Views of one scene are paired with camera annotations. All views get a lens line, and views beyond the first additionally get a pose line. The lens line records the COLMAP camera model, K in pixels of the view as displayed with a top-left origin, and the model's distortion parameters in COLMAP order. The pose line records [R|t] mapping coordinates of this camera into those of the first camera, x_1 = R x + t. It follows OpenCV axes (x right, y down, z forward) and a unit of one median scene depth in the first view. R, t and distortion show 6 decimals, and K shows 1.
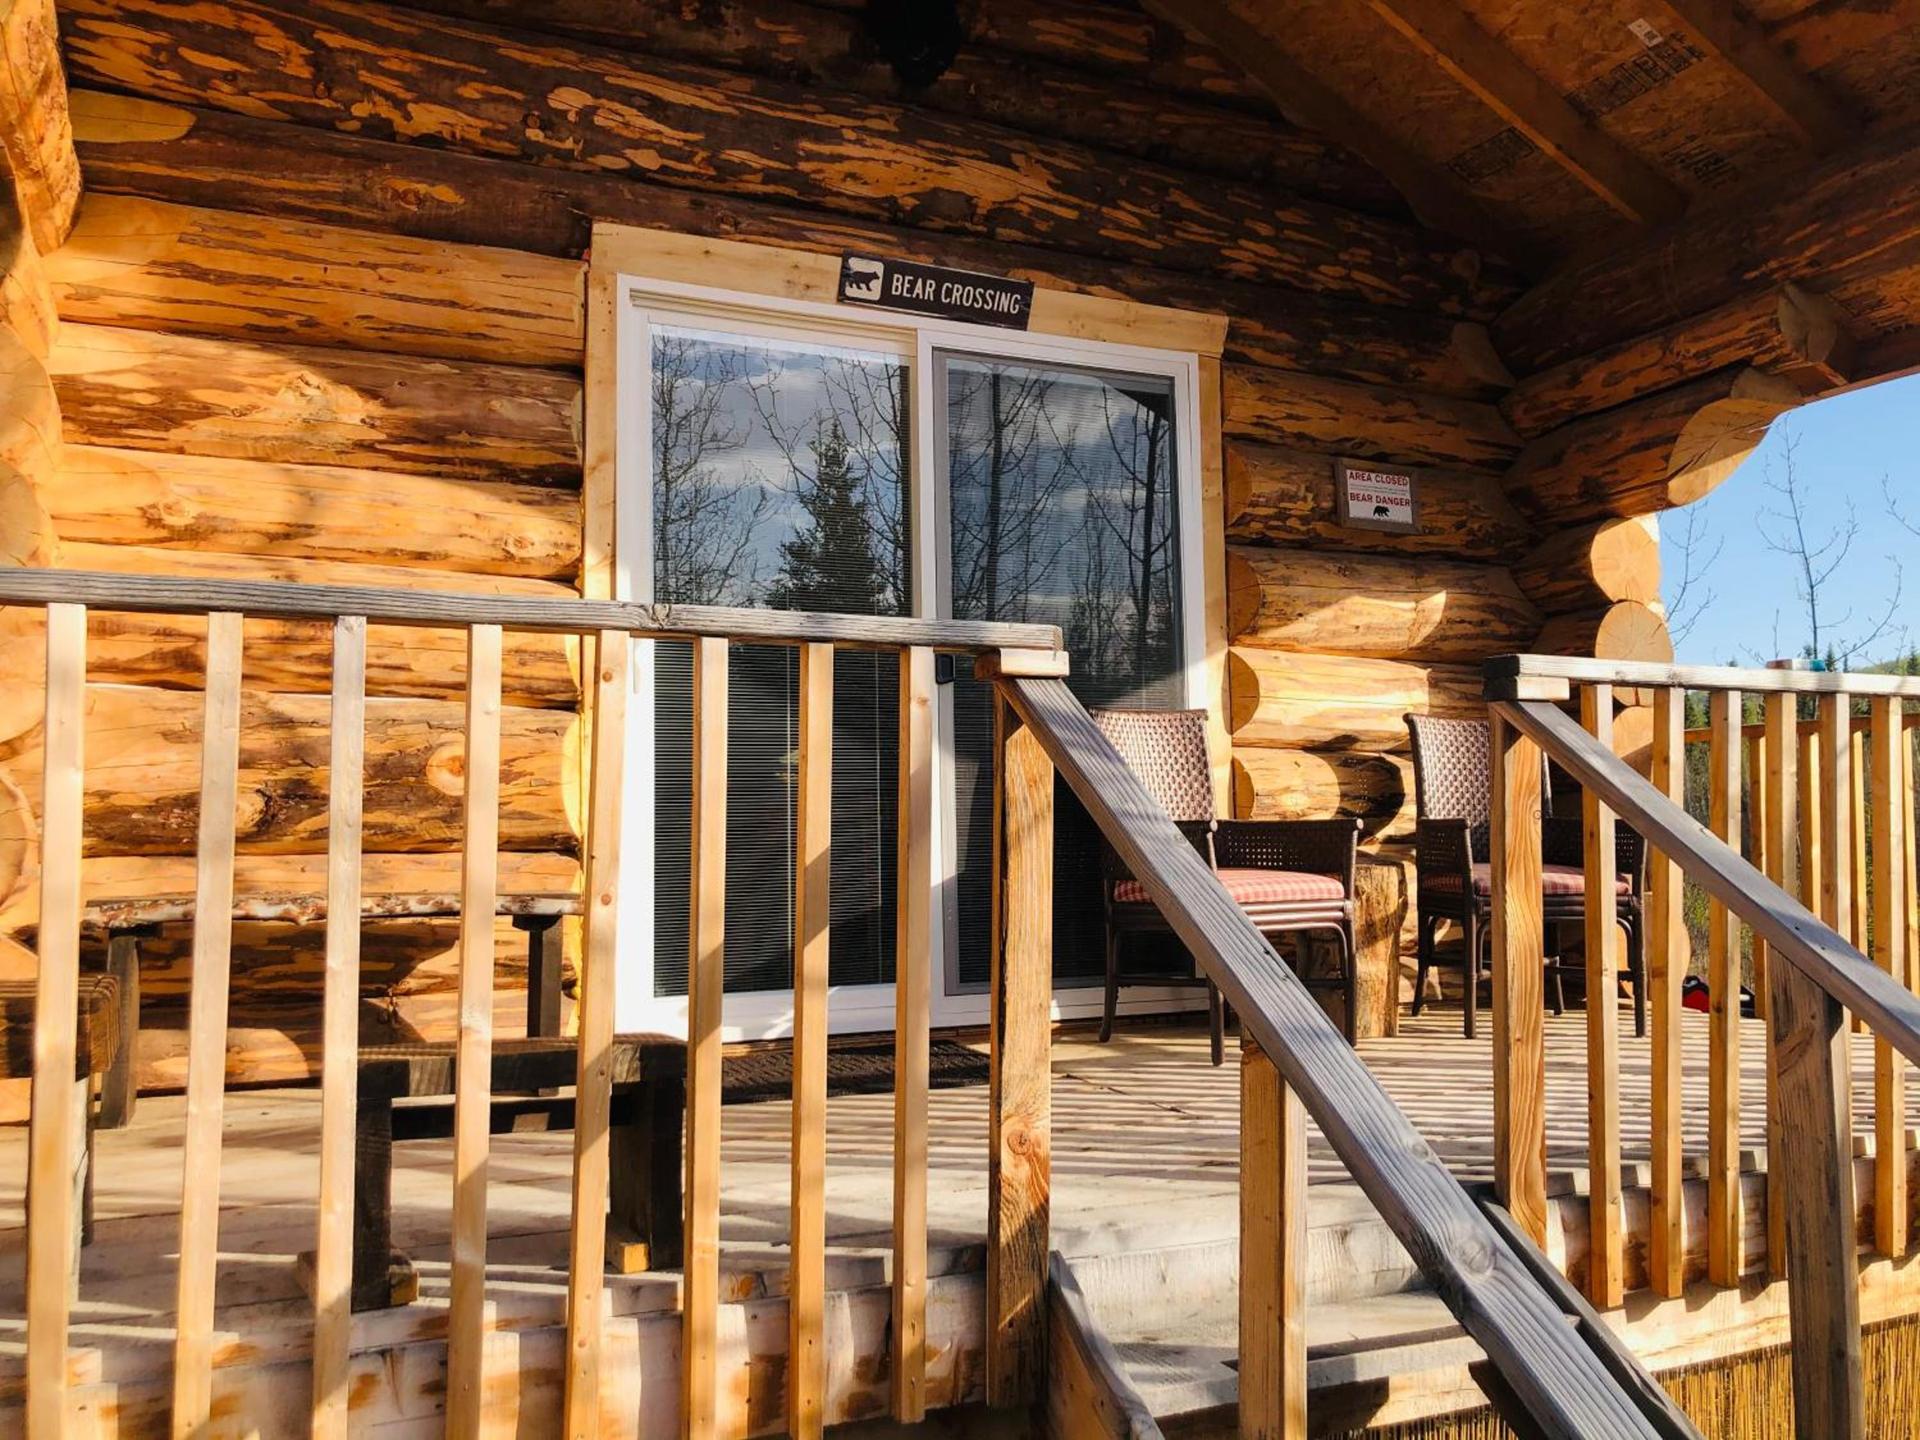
lens RADIAL K [[1575.1, 0, 952.2], [0, 1575.1, 718.0], [0, 0, 1]] dist [0.030333, -0.024736]
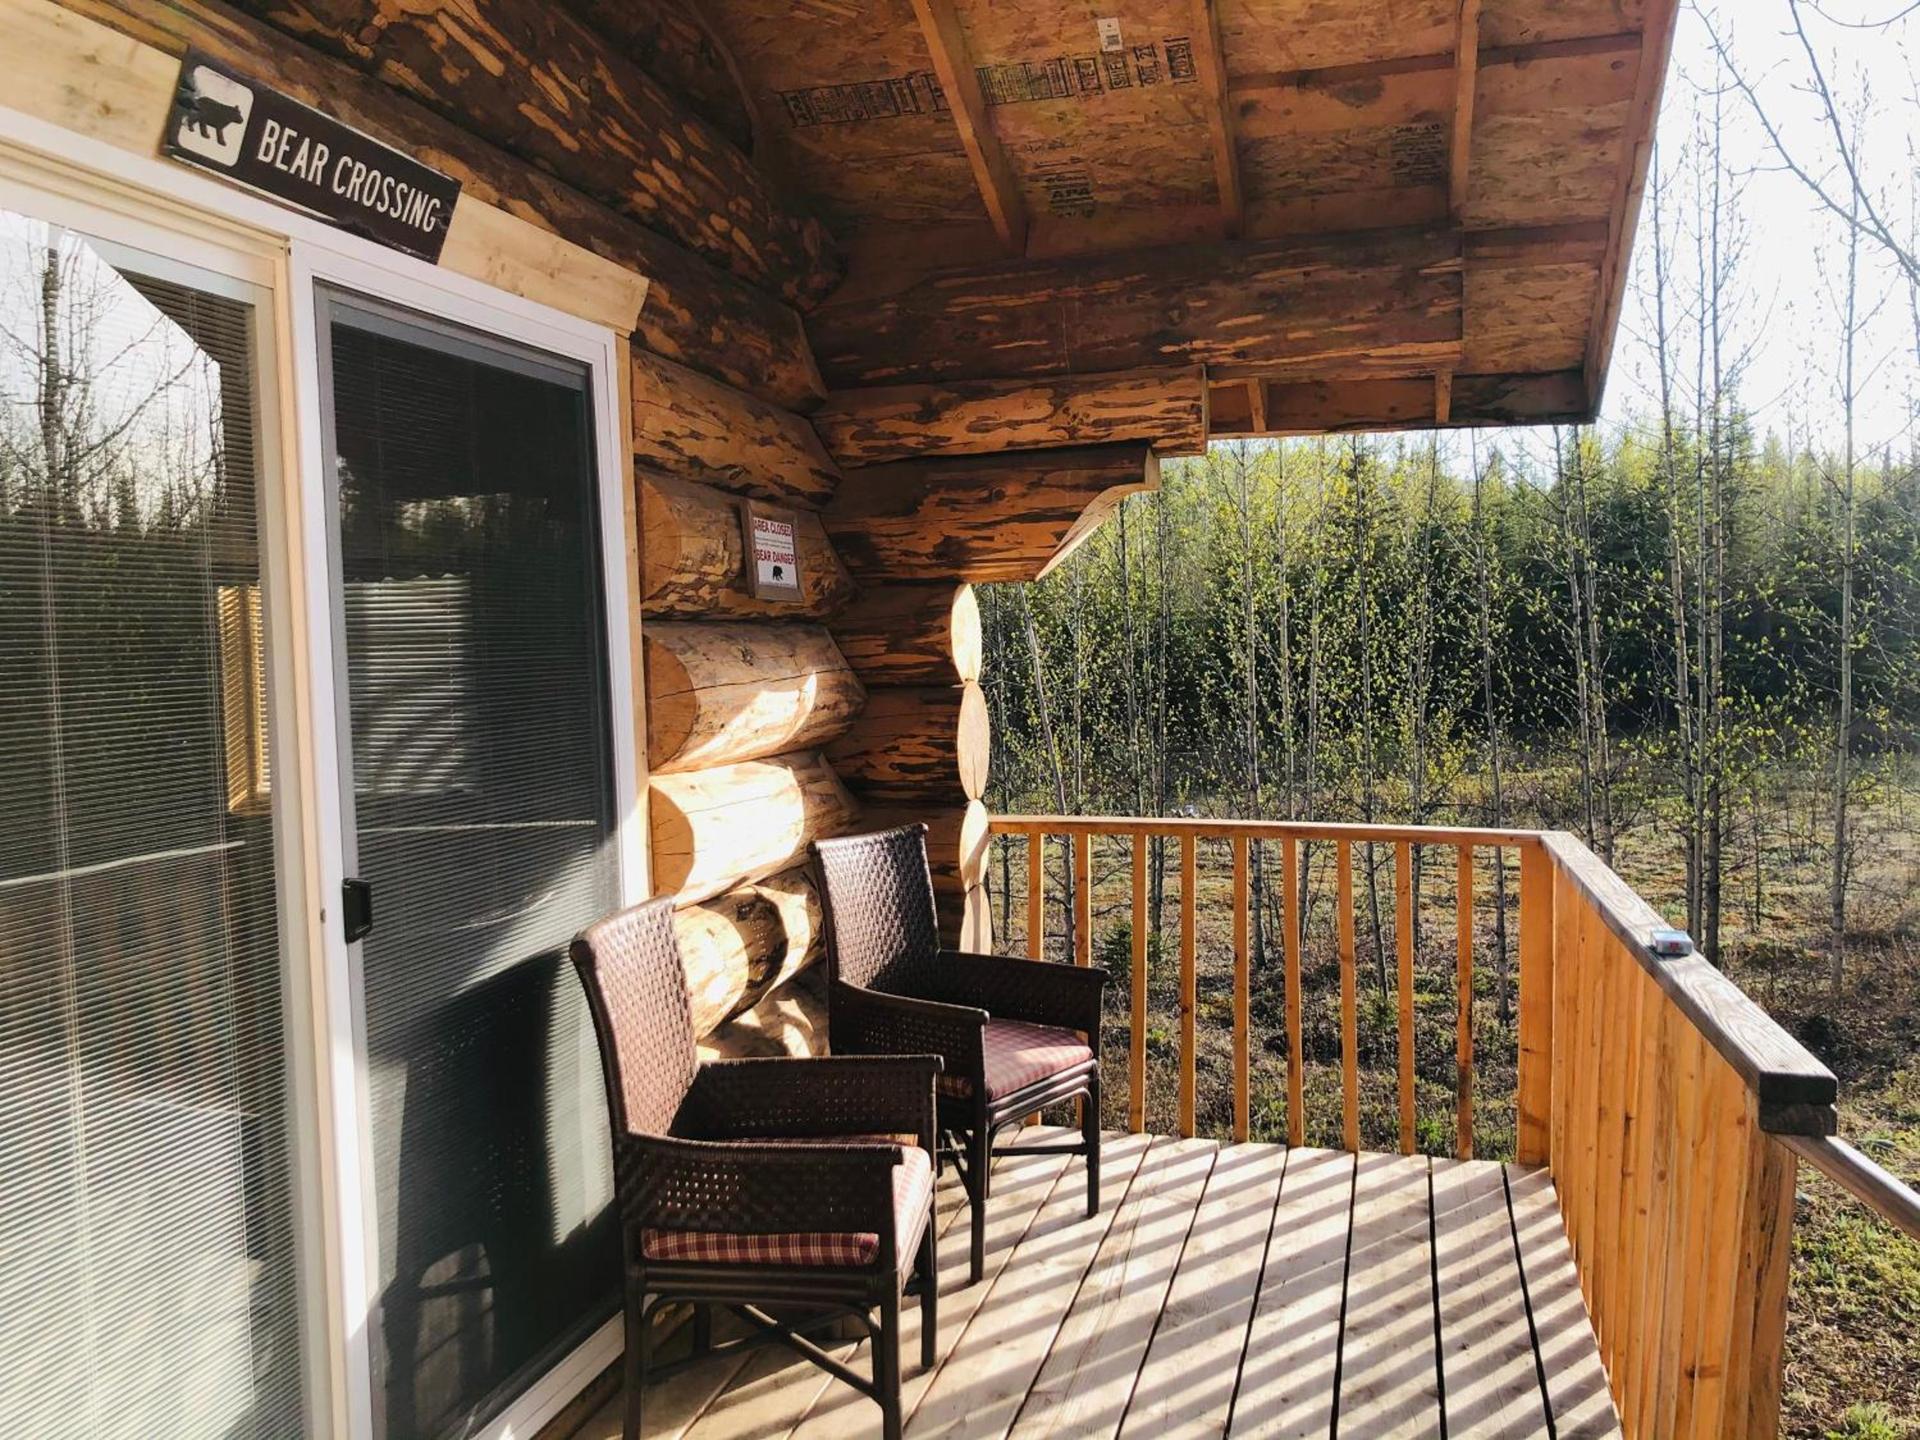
lens RADIAL K [[1575.1, 0, 961.1], [0, 1575.1, 729.3], [0, 0, 1]] dist [0.030333, -0.024736]
pose [[0.659505, -0.042428, 0.750501, -0.244953], [-0.042222, 0.994739, 0.093338, -0.136683], [-0.750513, -0.093245, 0.654244, 0.461644]]
